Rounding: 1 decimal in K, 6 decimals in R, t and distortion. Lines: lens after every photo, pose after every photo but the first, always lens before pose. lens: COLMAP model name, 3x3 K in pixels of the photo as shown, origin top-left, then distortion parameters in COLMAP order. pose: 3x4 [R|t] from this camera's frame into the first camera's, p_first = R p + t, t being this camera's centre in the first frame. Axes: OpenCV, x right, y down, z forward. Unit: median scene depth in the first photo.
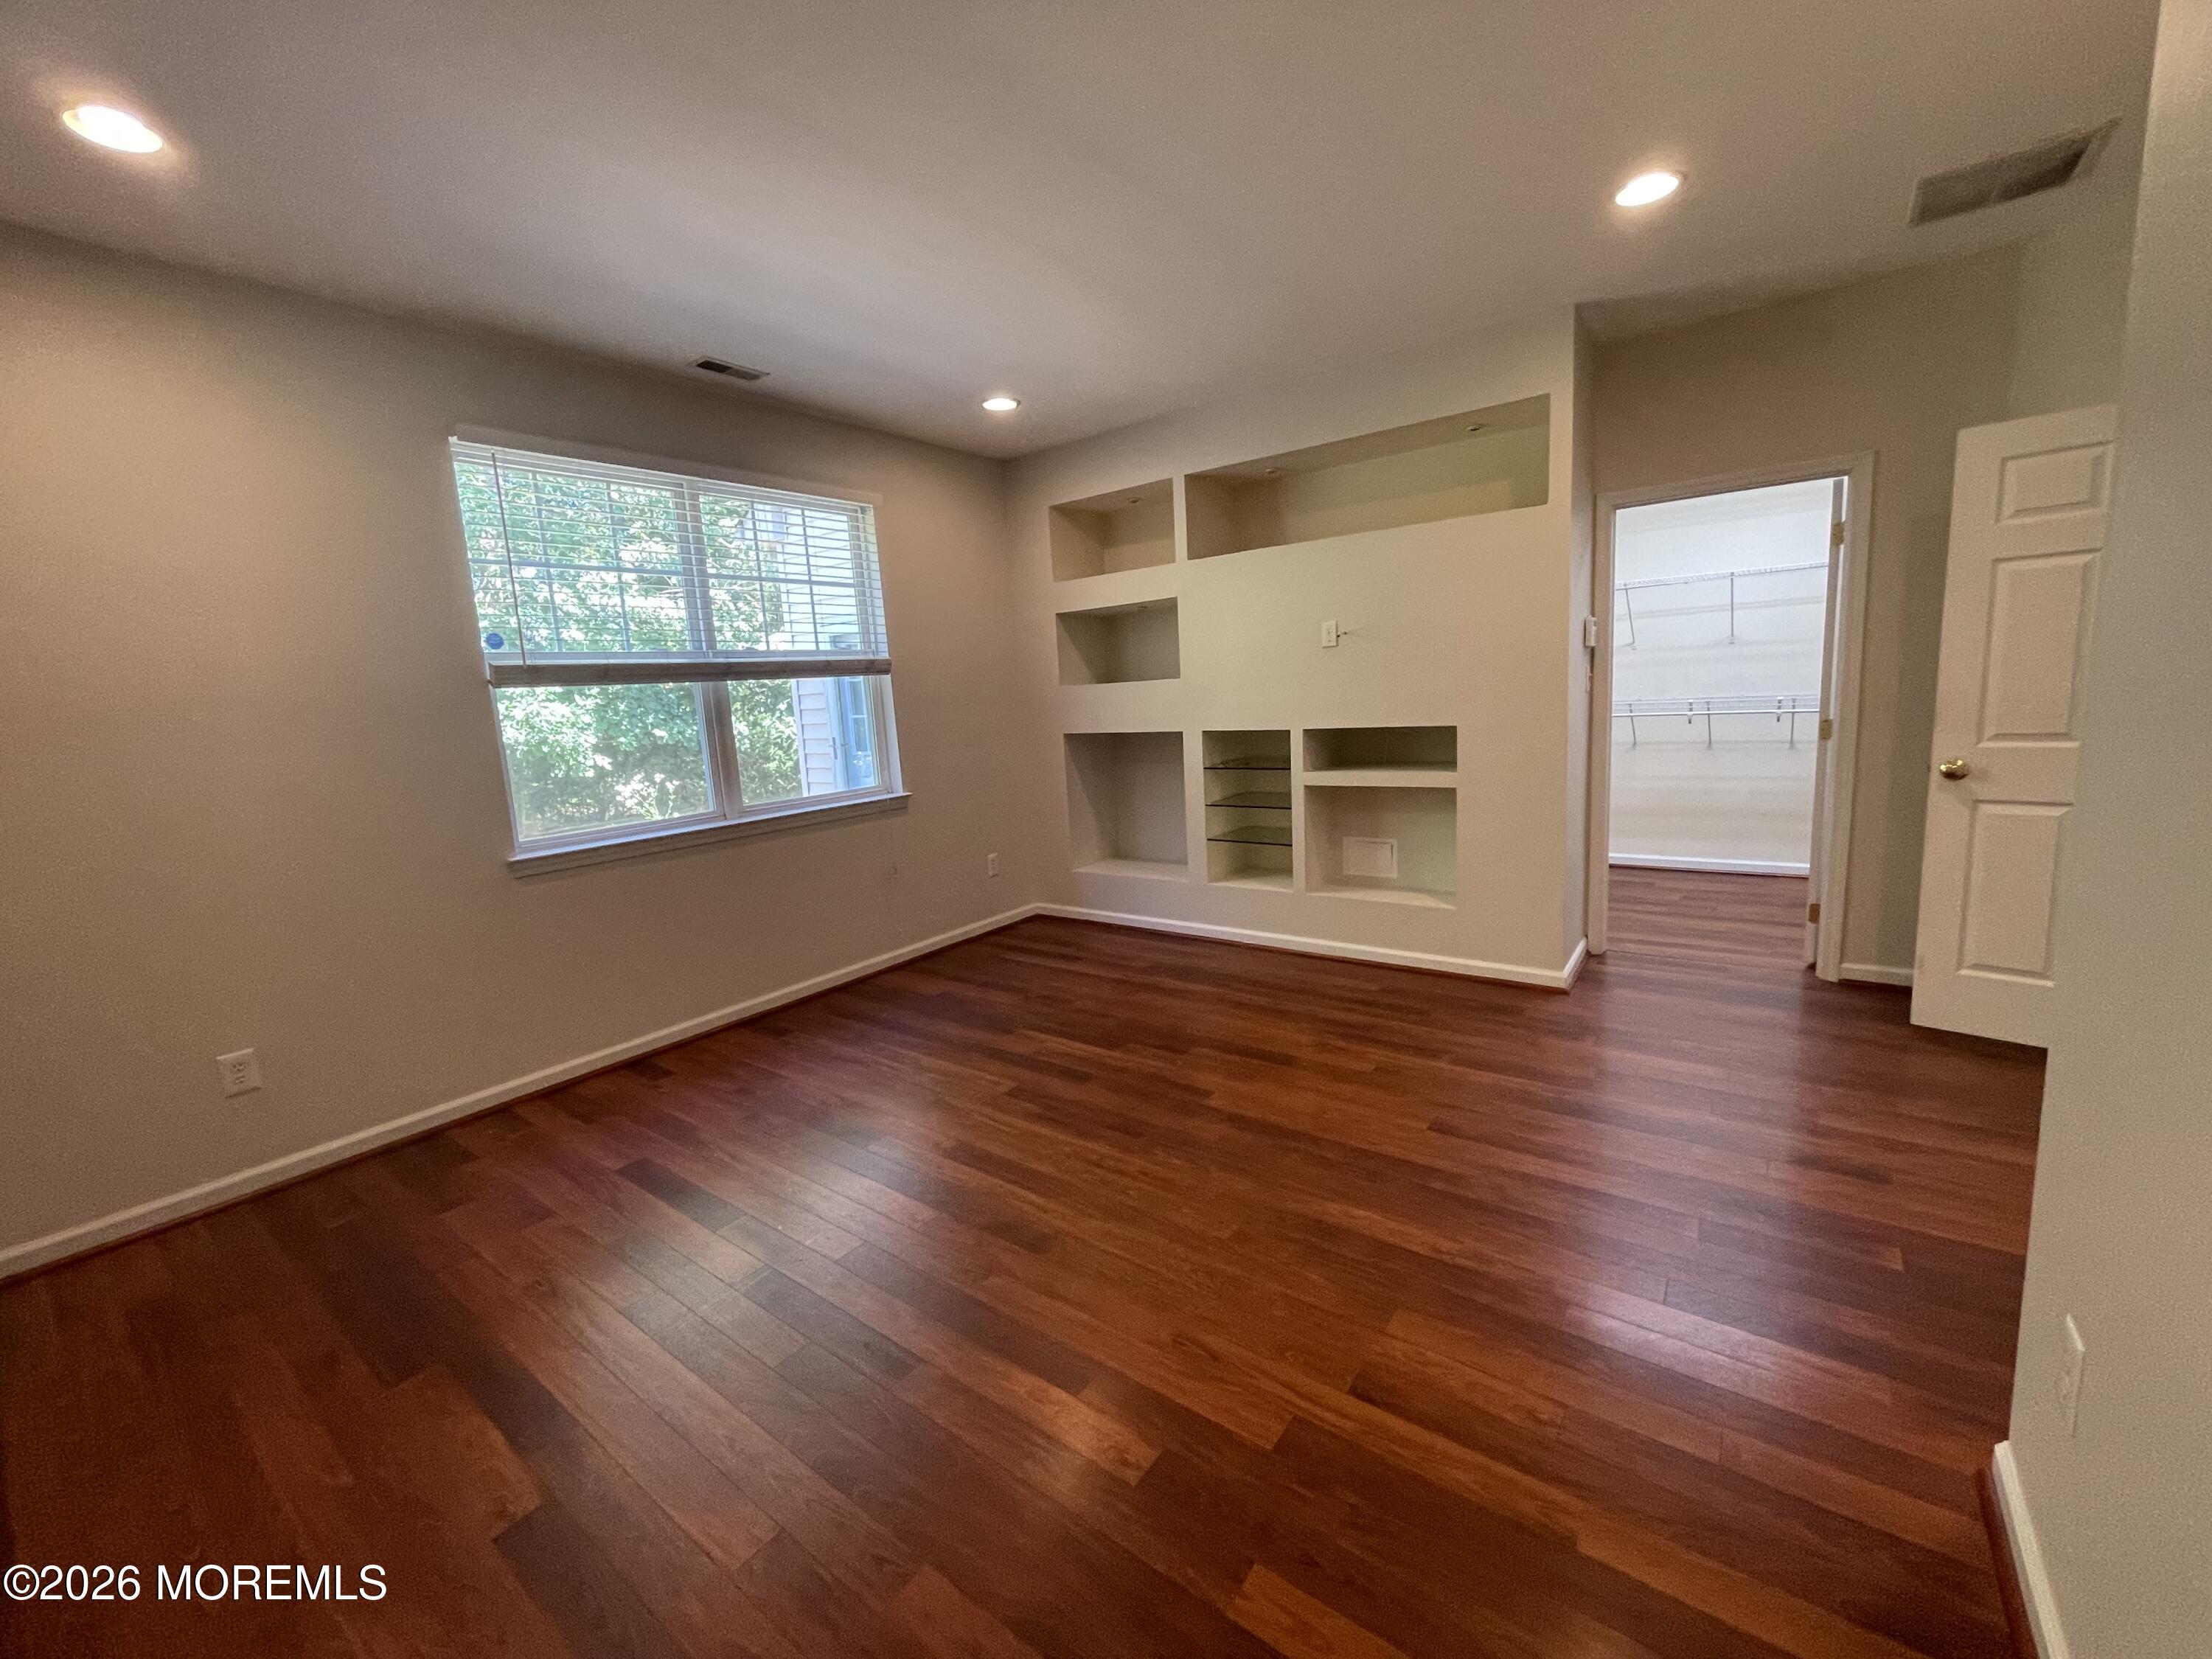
lens RADIAL K [[894.7, 0, 1088.0], [0, 894.7, 826.1], [0, 0, 1]] dist [0.002307, -0.000229]
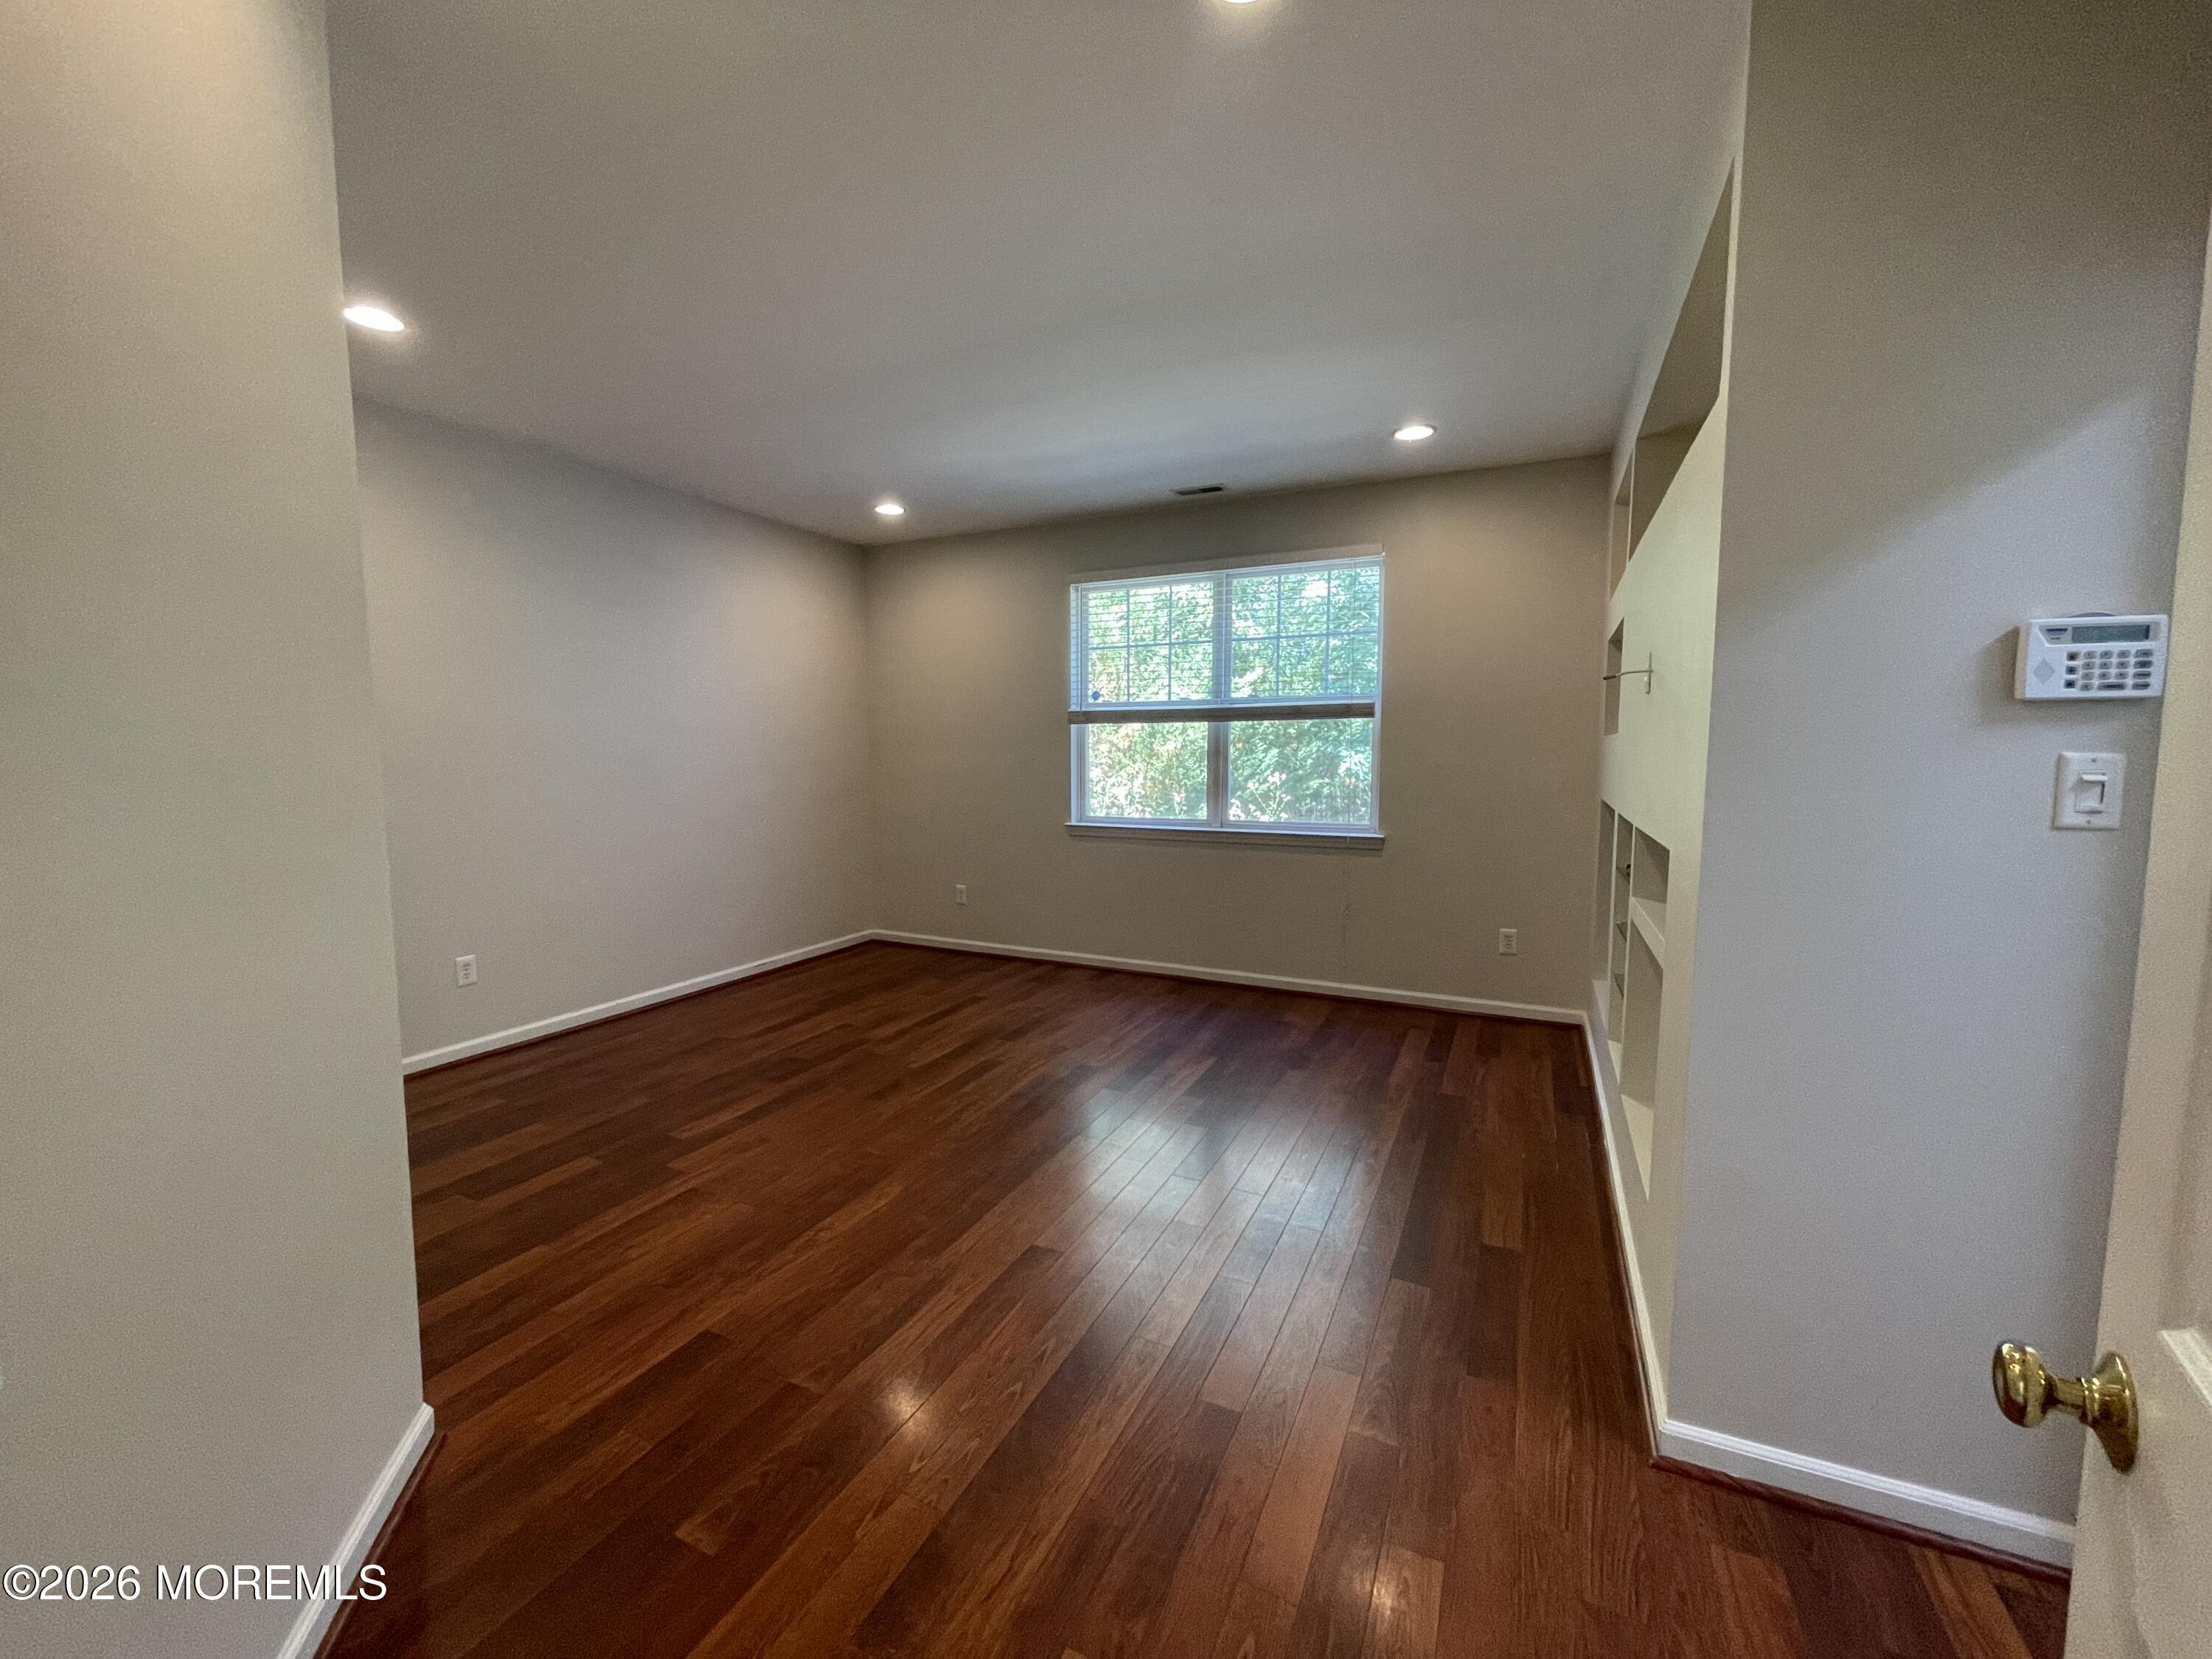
lens RADIAL K [[894.7, 0, 1088.0], [0, 894.7, 826.1], [0, 0, 1]] dist [0.002307, -0.000229]
pose [[0.192186, 0.144539, -0.970656, 0.853862], [-0.157735, 0.980784, 0.114816, -0.134602], [0.968599, 0.131040, 0.211292, 0.570660]]
